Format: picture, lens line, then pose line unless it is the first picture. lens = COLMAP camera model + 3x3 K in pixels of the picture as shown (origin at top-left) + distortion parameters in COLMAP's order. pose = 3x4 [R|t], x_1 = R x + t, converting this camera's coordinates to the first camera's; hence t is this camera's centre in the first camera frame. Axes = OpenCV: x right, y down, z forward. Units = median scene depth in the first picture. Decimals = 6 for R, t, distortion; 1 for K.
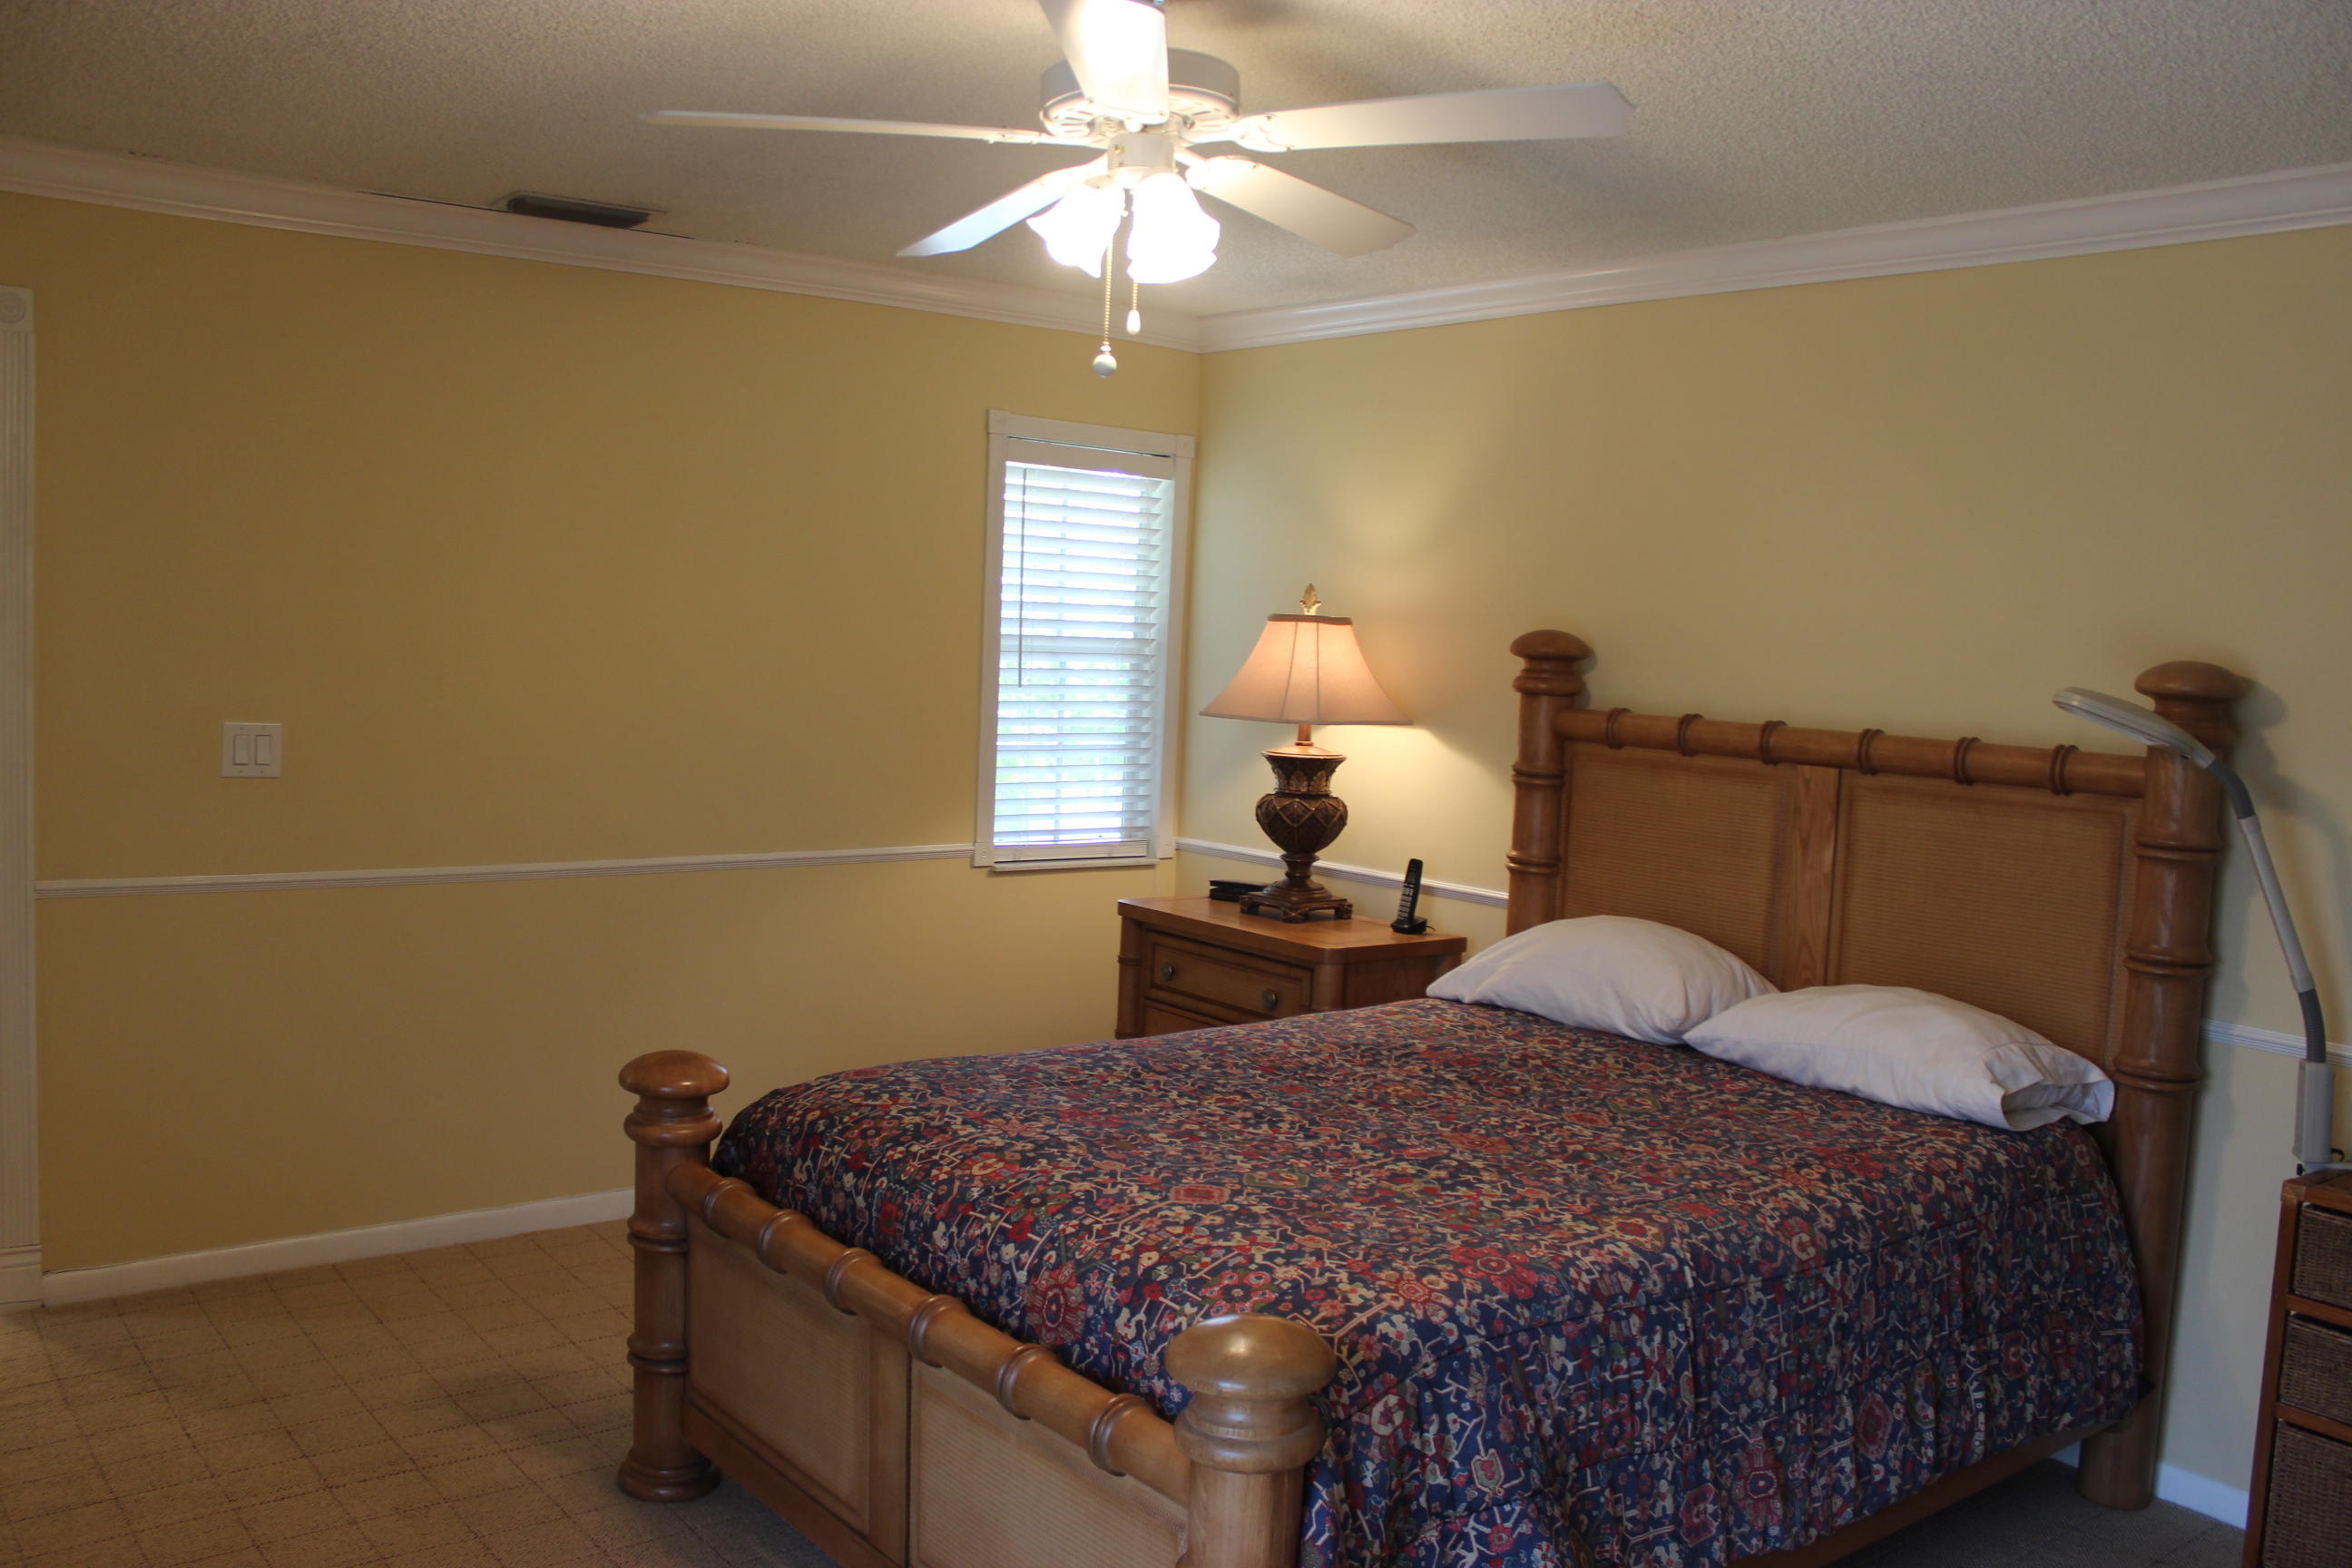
lens RADIAL K [[1975.3, 0, 1183.1], [0, 1975.3, 778.6], [0, 0, 1]] dist [-0.114487, 0.050421]
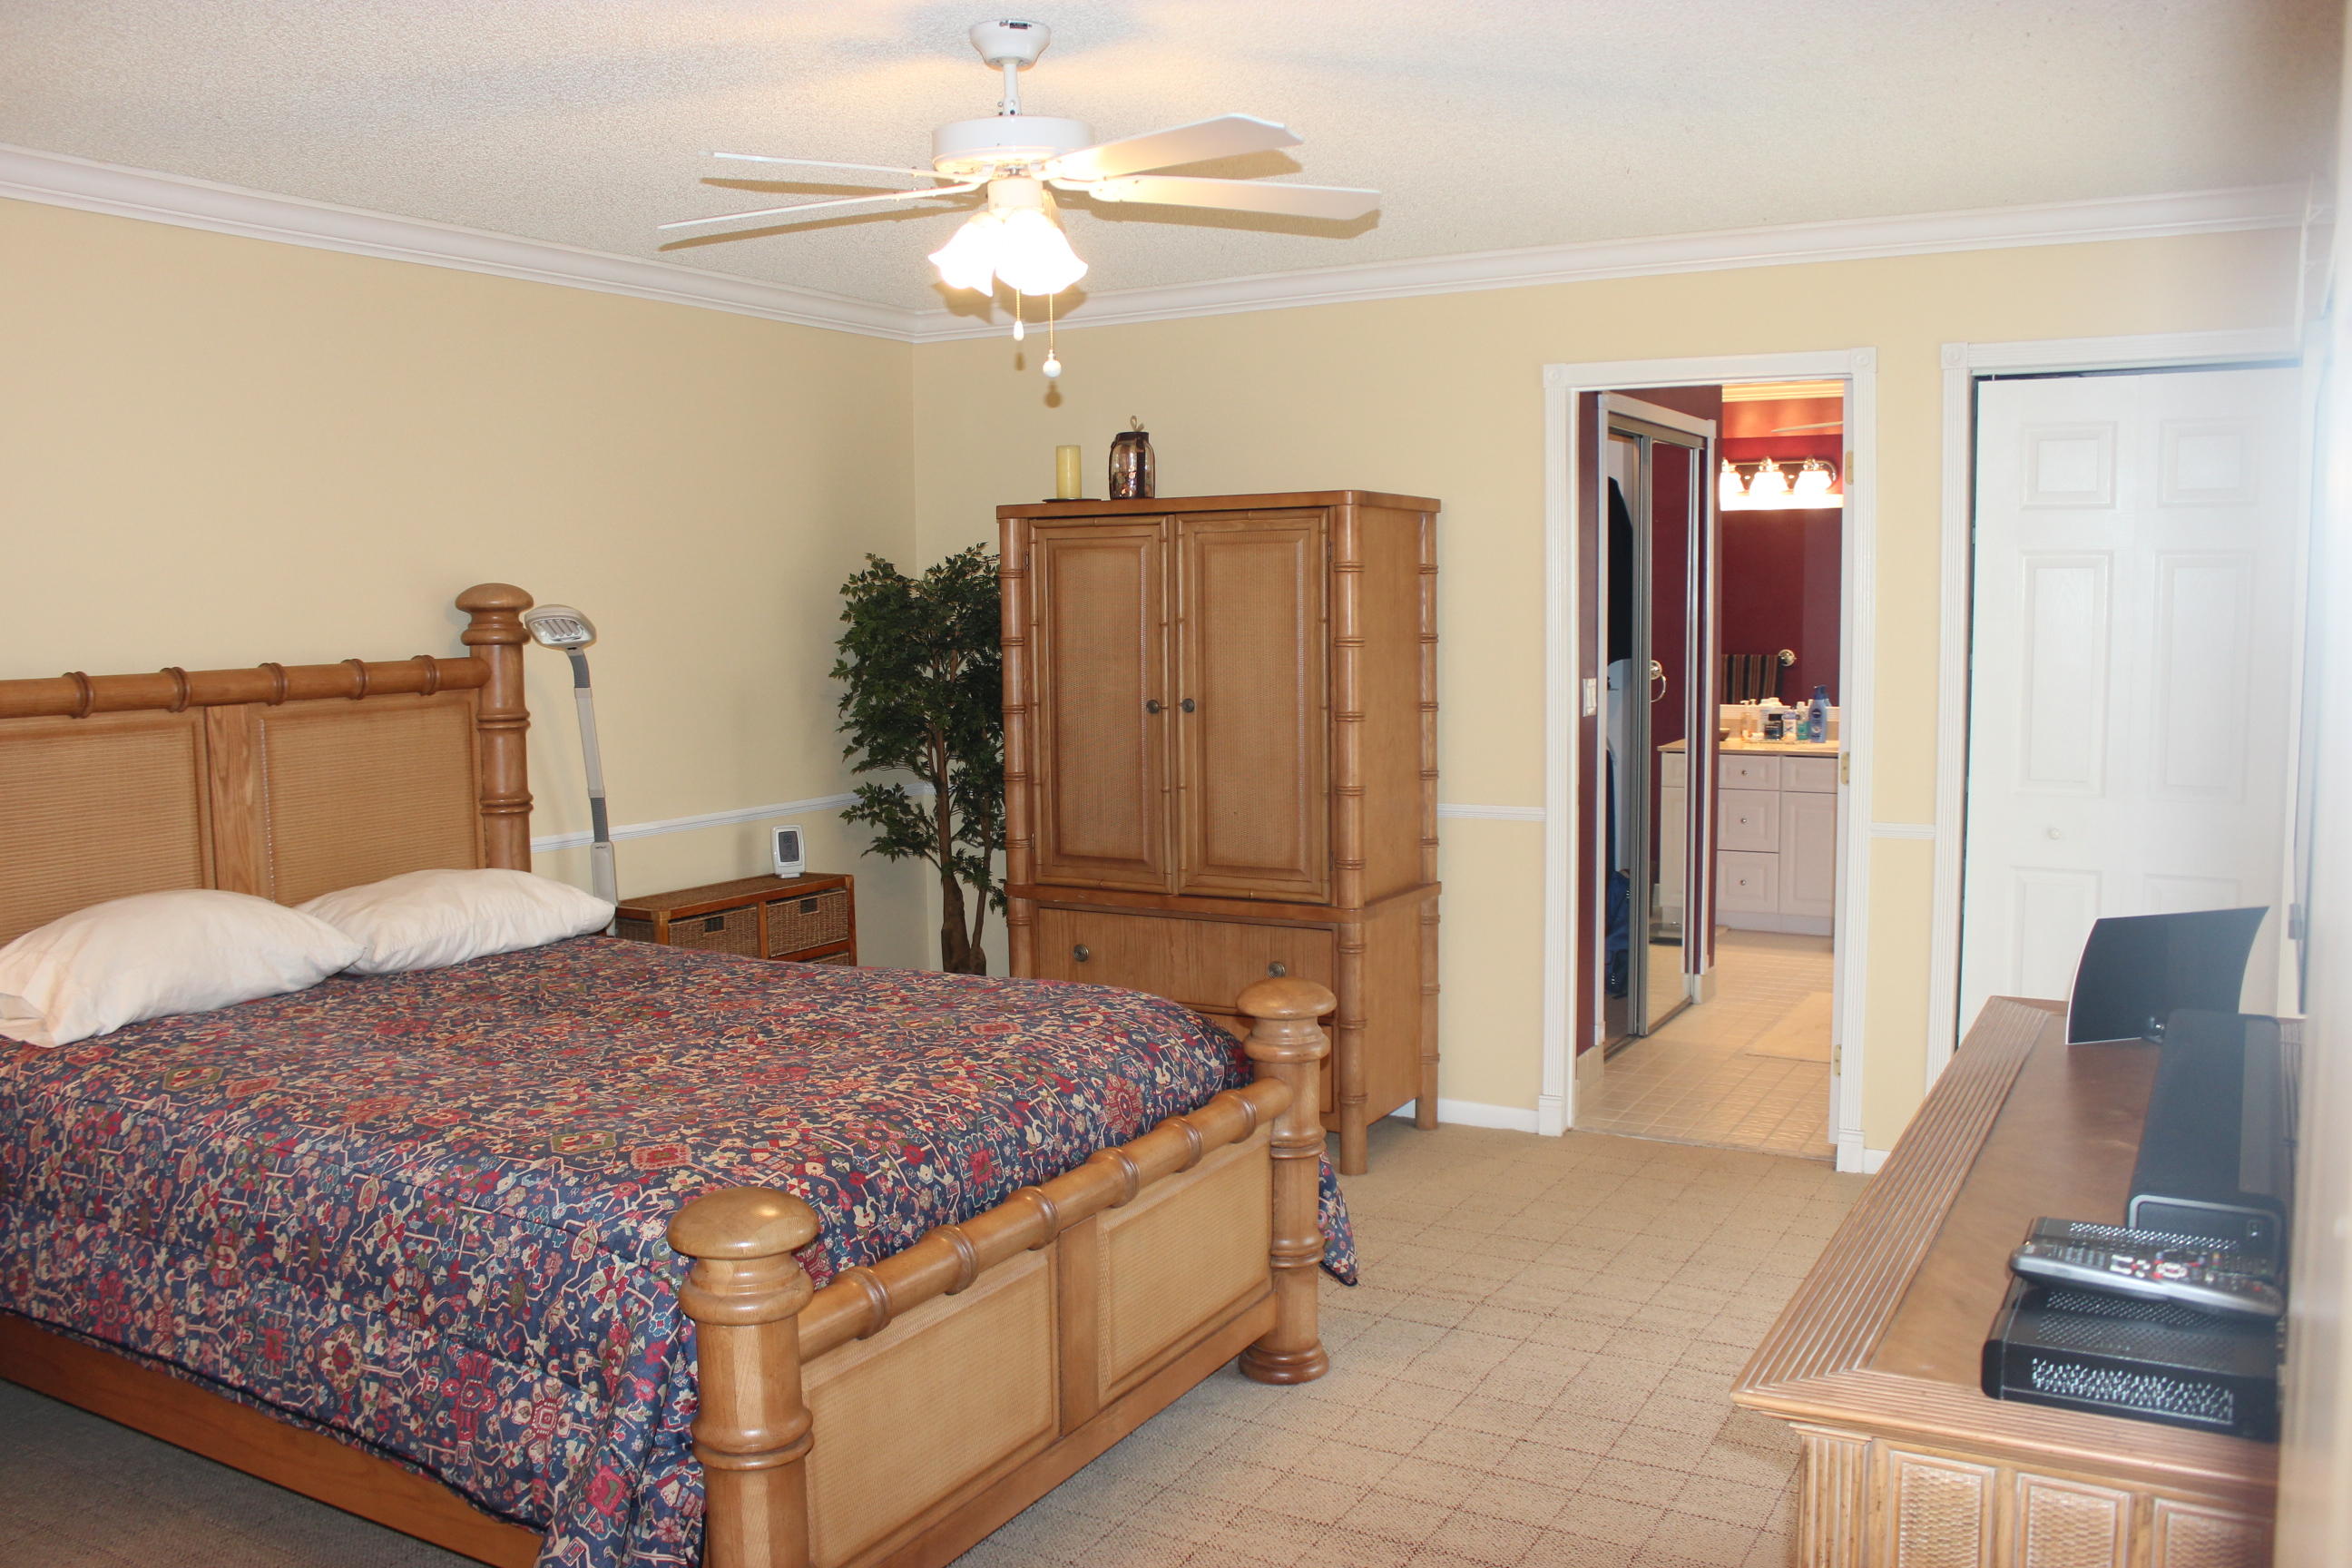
lens RADIAL K [[1975.3, 0, 1178.3], [0, 1975.3, 777.9], [0, 0, 1]] dist [-0.114487, 0.050421]
pose [[-0.353380, -0.135734, 0.925580, -1.089266], [0.069693, 0.982848, 0.170741, -0.145939], [-0.932880, 0.124843, -0.337860, 1.183123]]
